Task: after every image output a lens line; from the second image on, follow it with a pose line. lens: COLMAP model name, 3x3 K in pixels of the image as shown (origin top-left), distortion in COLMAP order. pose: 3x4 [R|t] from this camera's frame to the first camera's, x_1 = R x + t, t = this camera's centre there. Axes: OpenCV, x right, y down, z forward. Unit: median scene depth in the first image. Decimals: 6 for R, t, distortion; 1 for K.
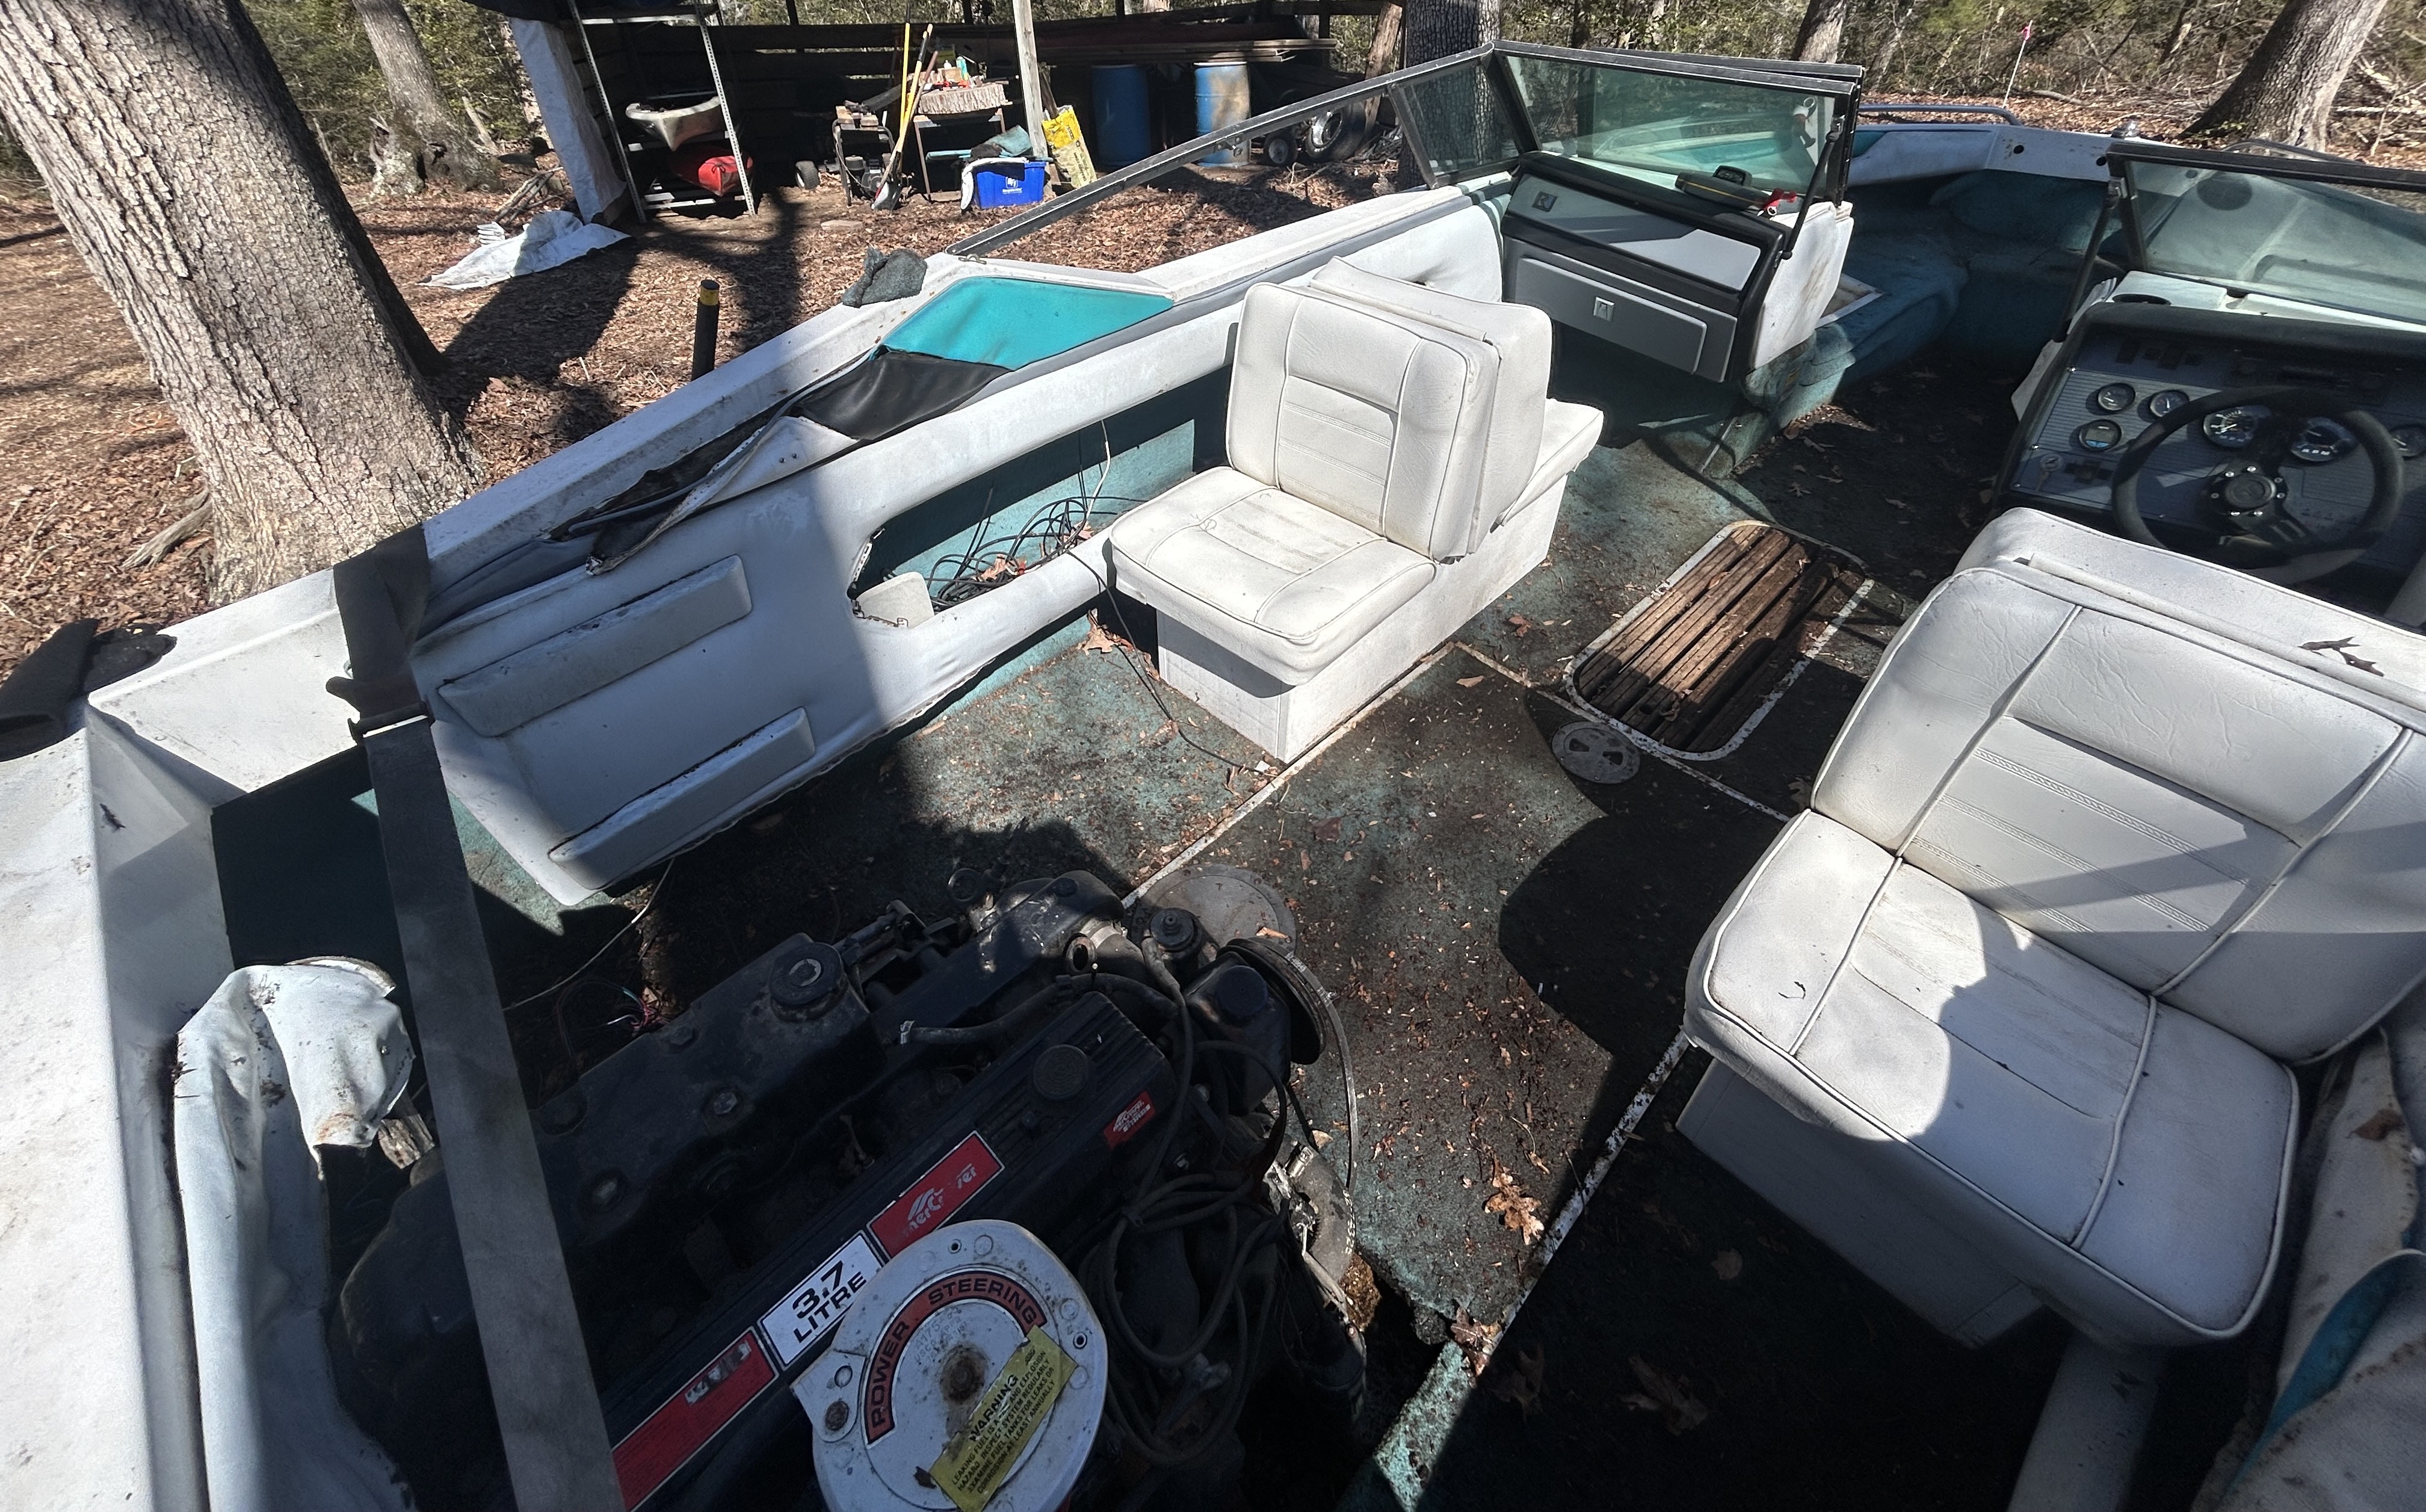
lens RADIAL K [[978.8, 0, 1206.1], [0, 978.8, 606.1], [0, 0, 1]] dist [-0.003875, 0.000404]
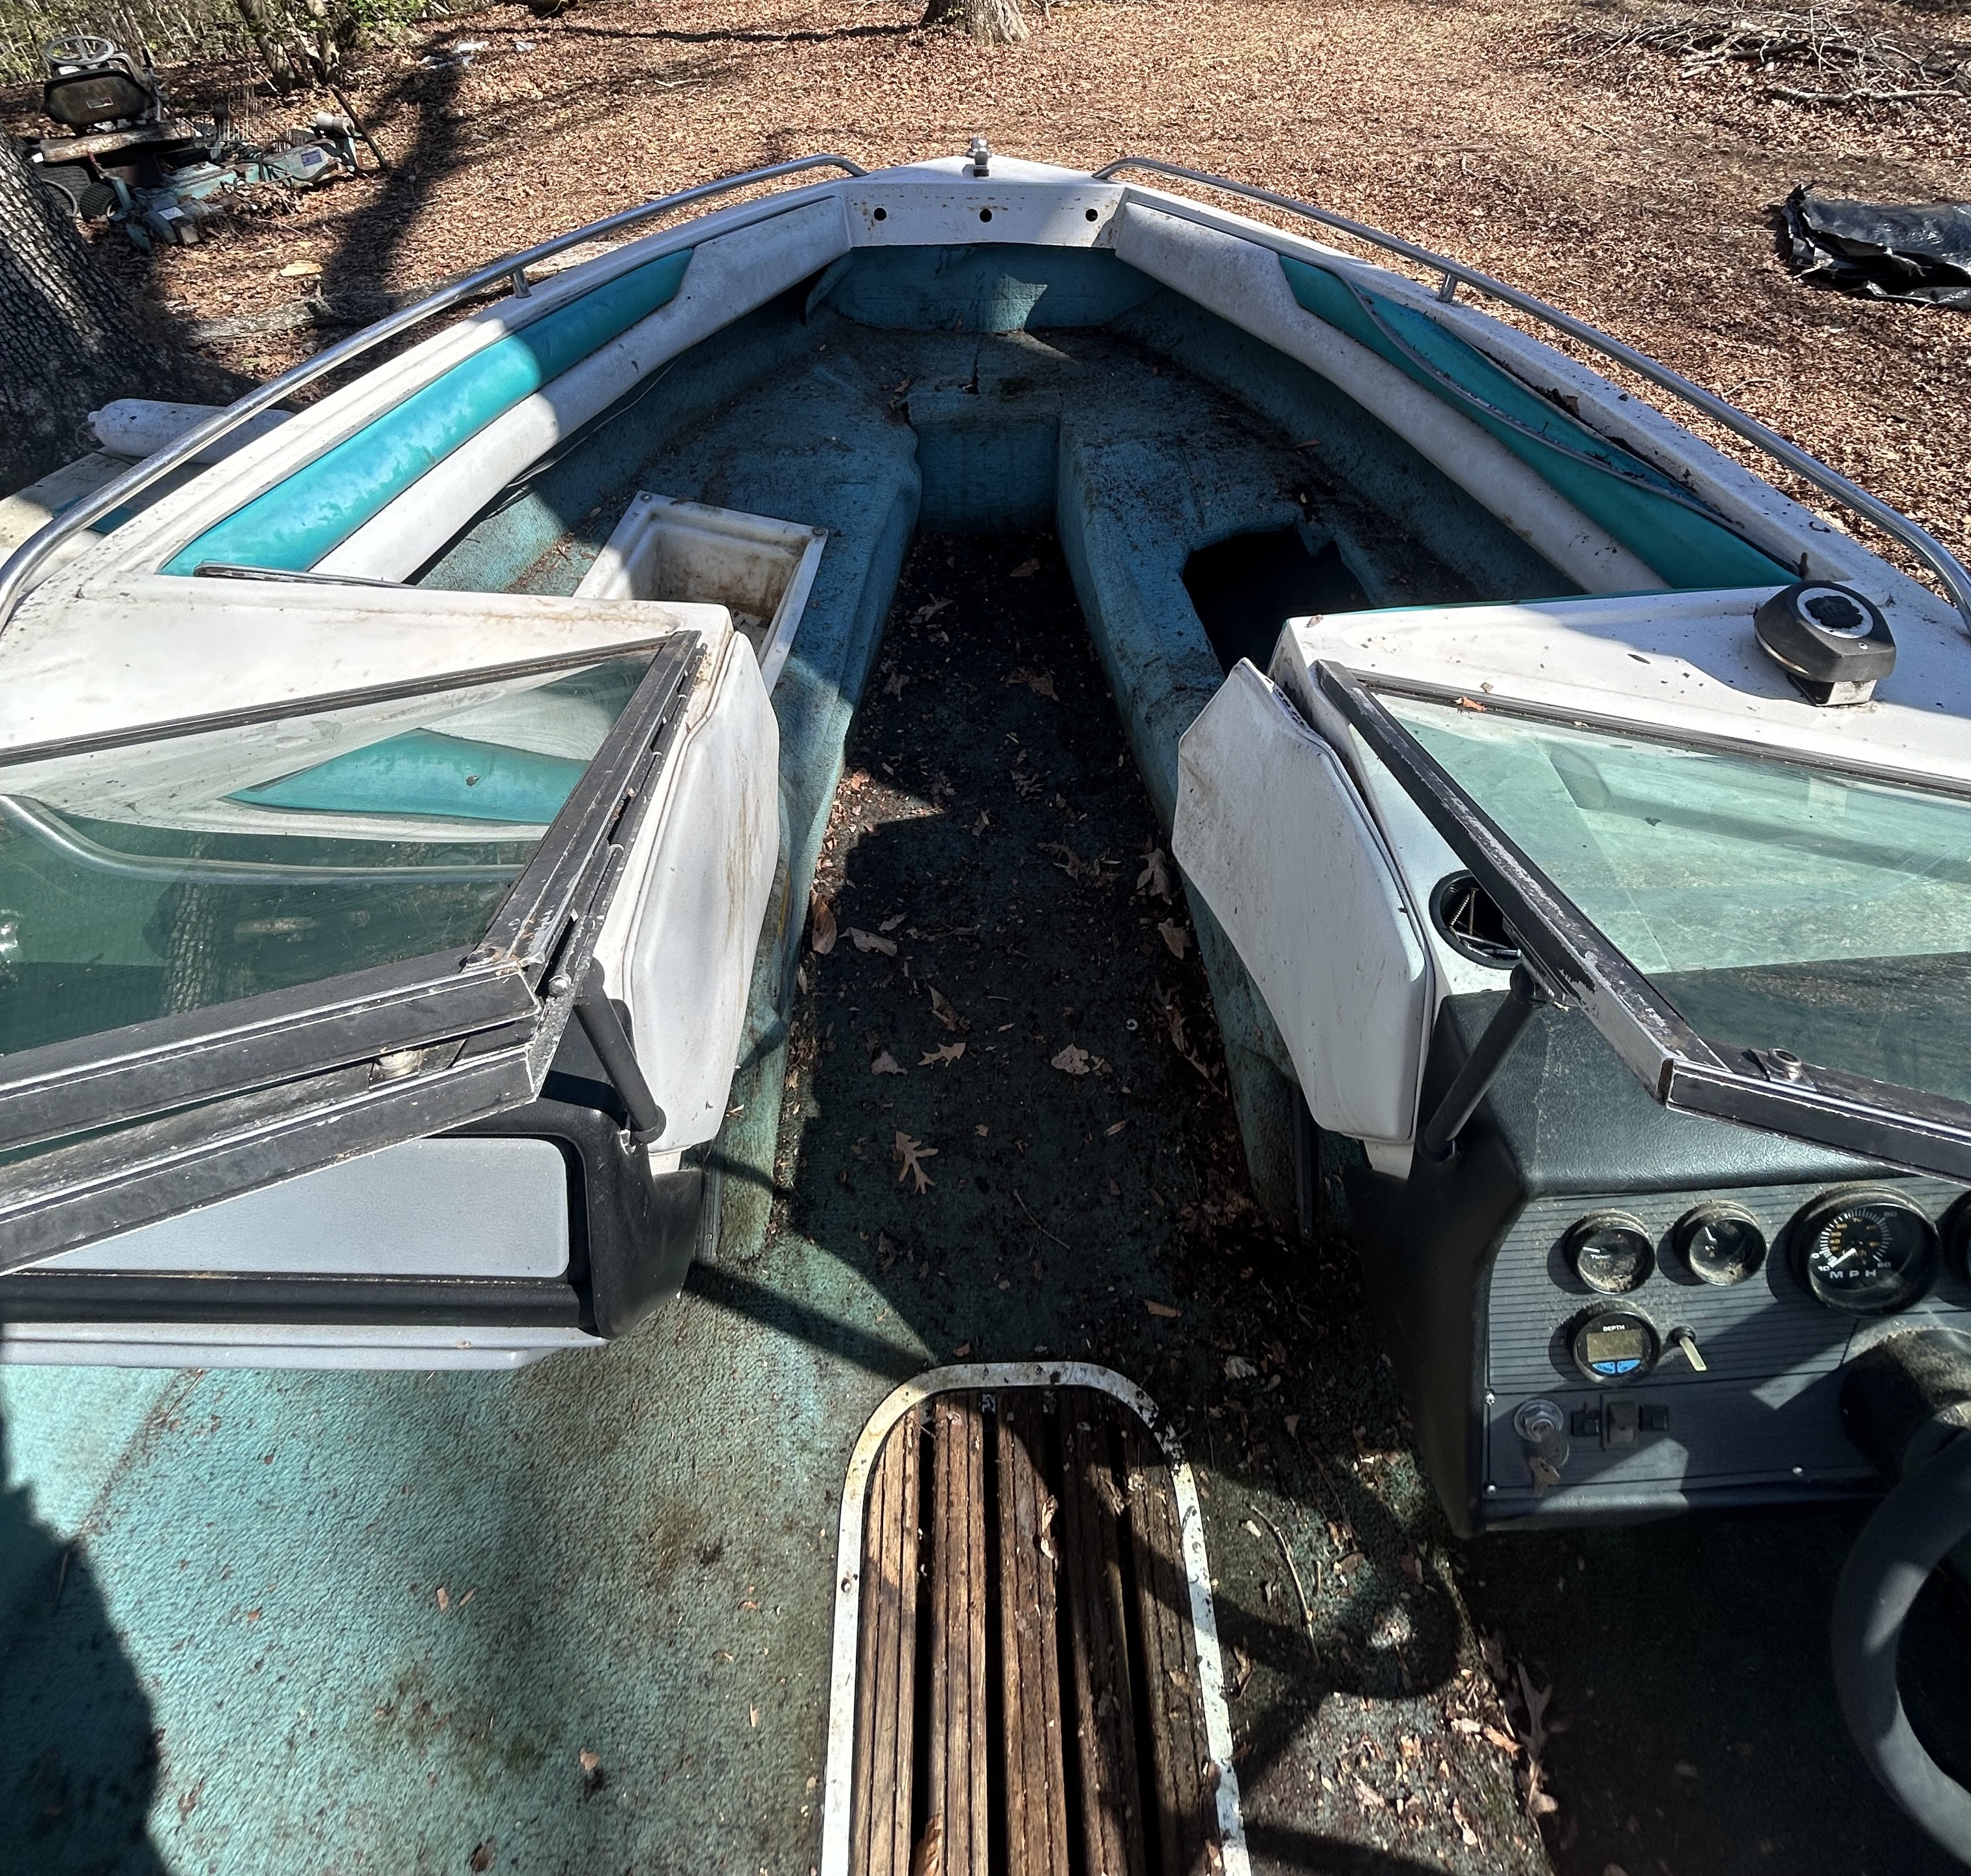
lens RADIAL K [[1049.1, 0, 986.3], [0, 1049.1, 552.7], [0, 0, 1]] dist [-0.002623, 0.001970]
pose [[0.673878, -0.431906, 0.599454, 0.609834], [0.427736, 0.889608, 0.160121, -0.574619], [-0.602437, 0.148506, 0.784229, 0.740103]]
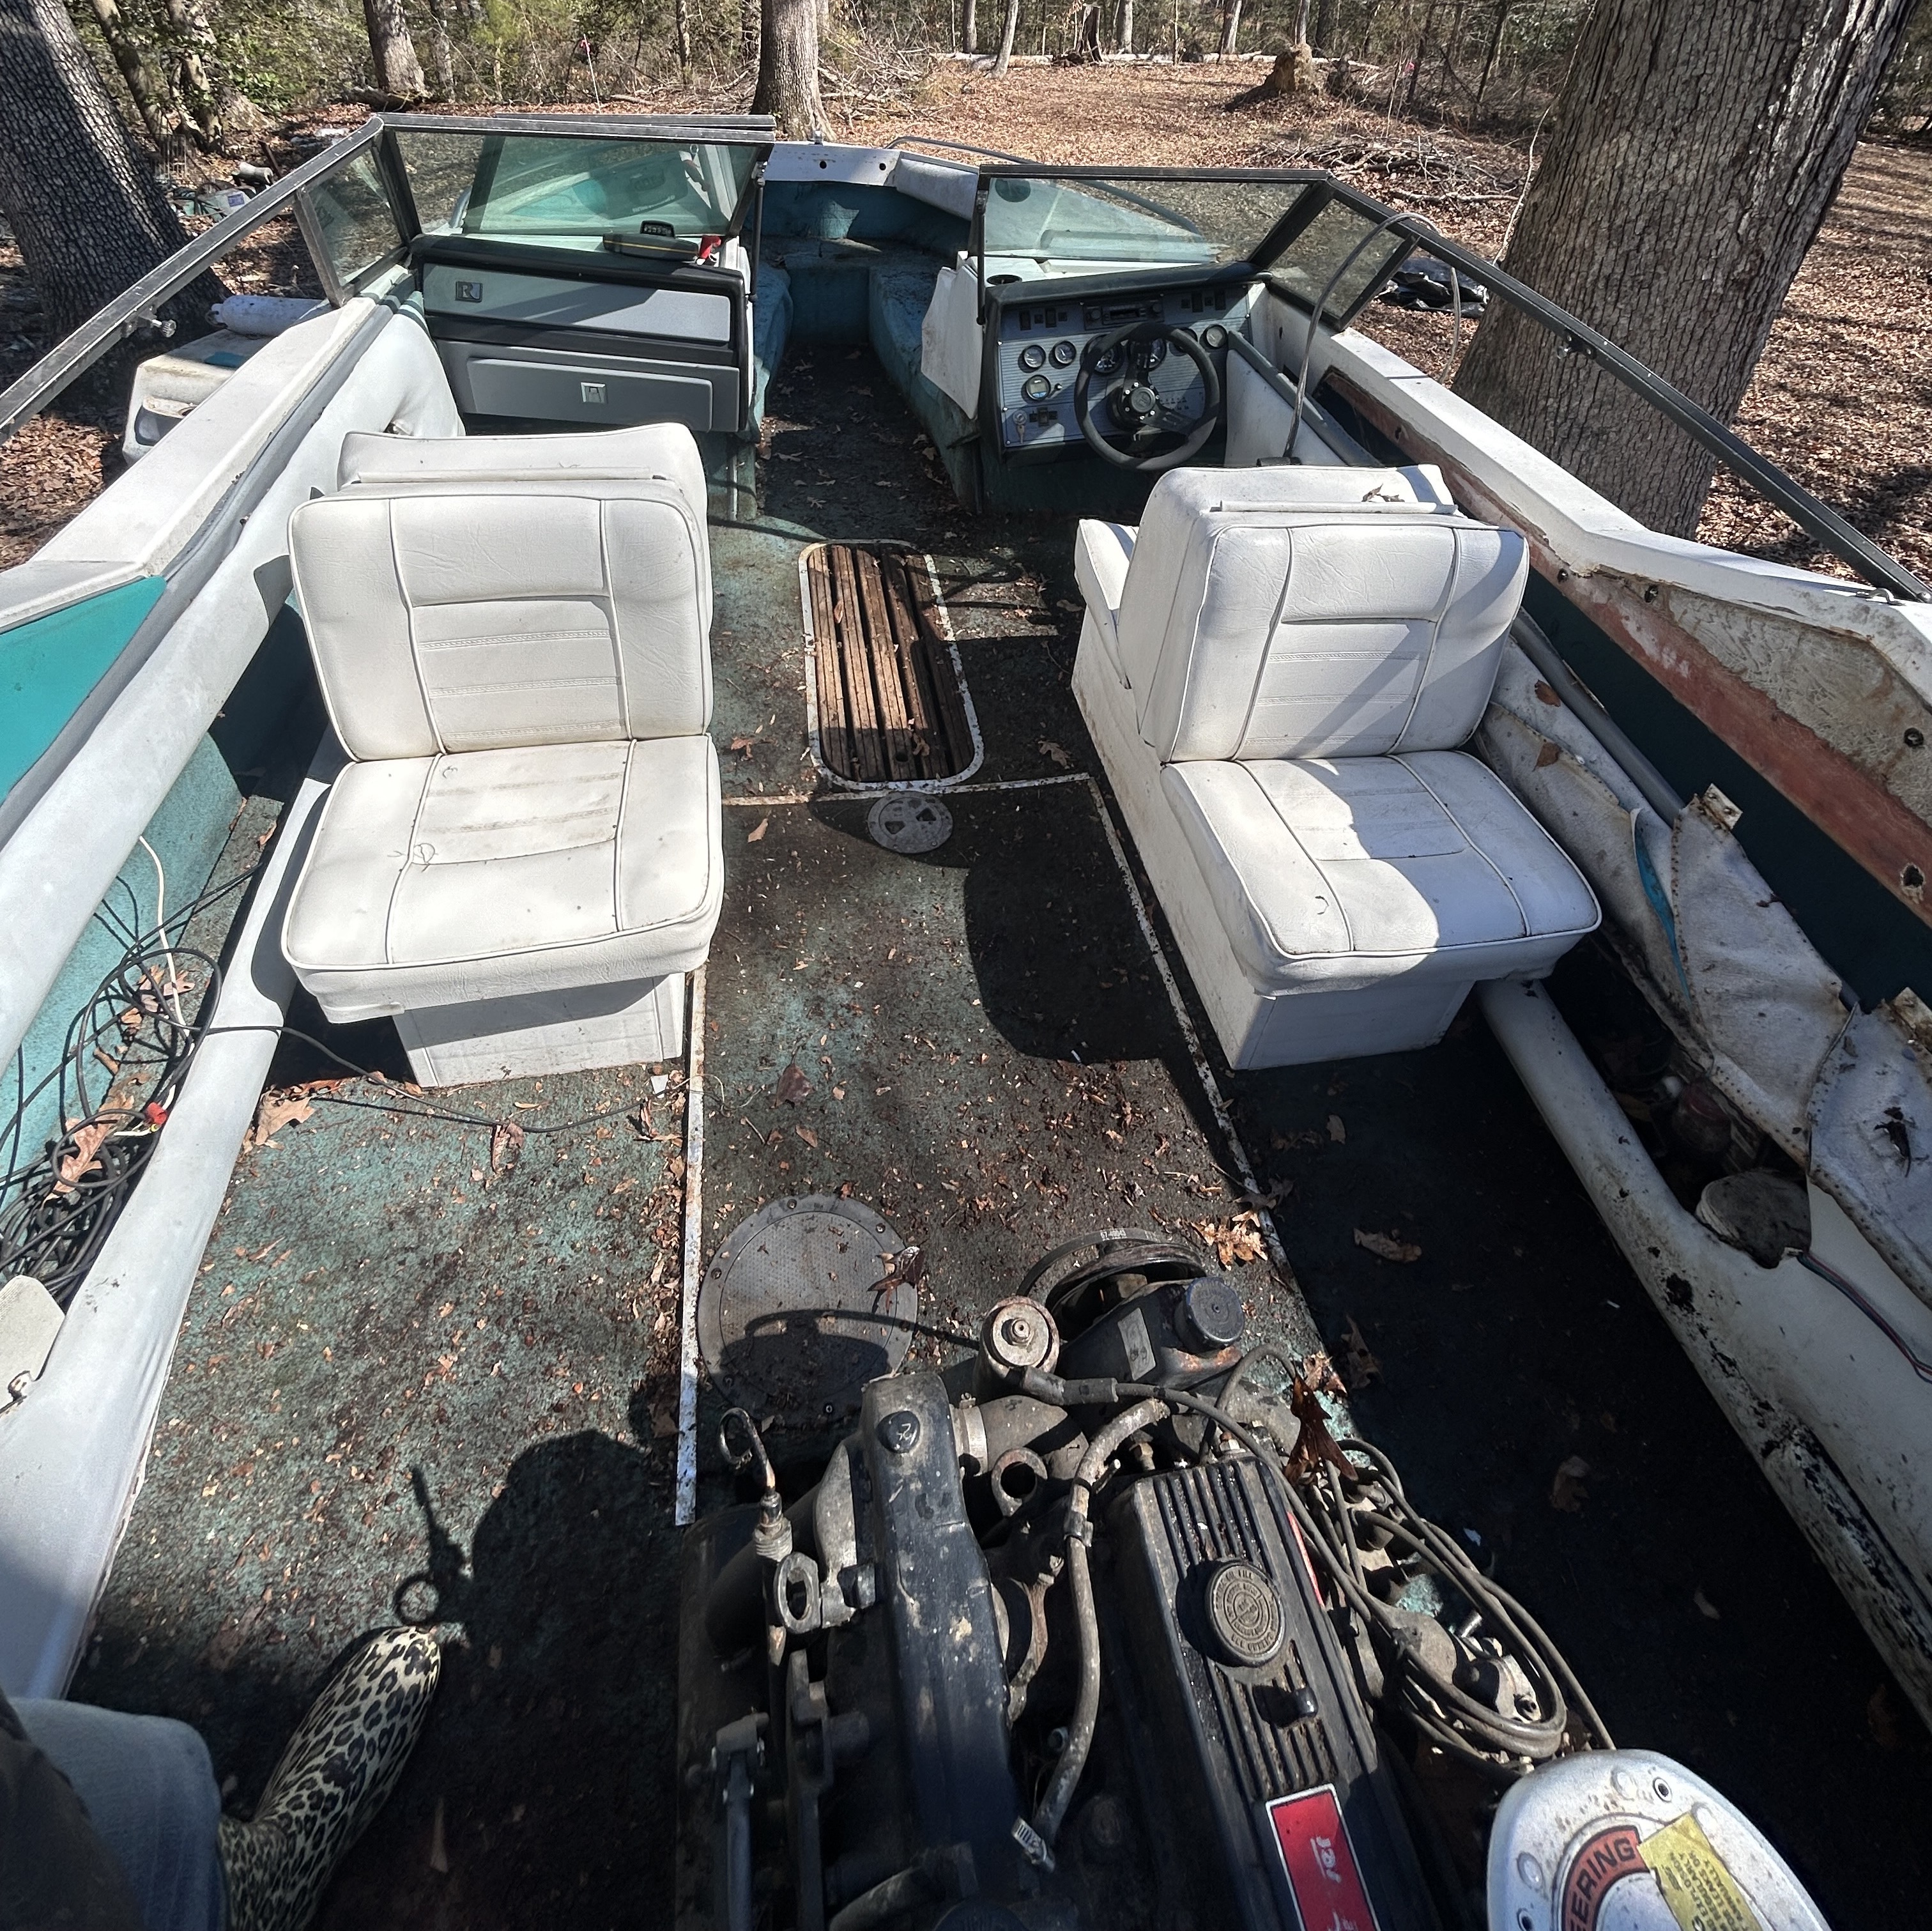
lens RADIAL K [[1041.9, 0, 964.9], [0, 1041.9, 645.9], [0, 0, 1]] dist [-0.005280, 0.002721]
pose [[0.558635, -0.432067, 0.707986, -0.217962], [0.435588, 0.879239, 0.192879, -0.171744], [-0.705825, 0.200641, 0.679377, 0.207686]]
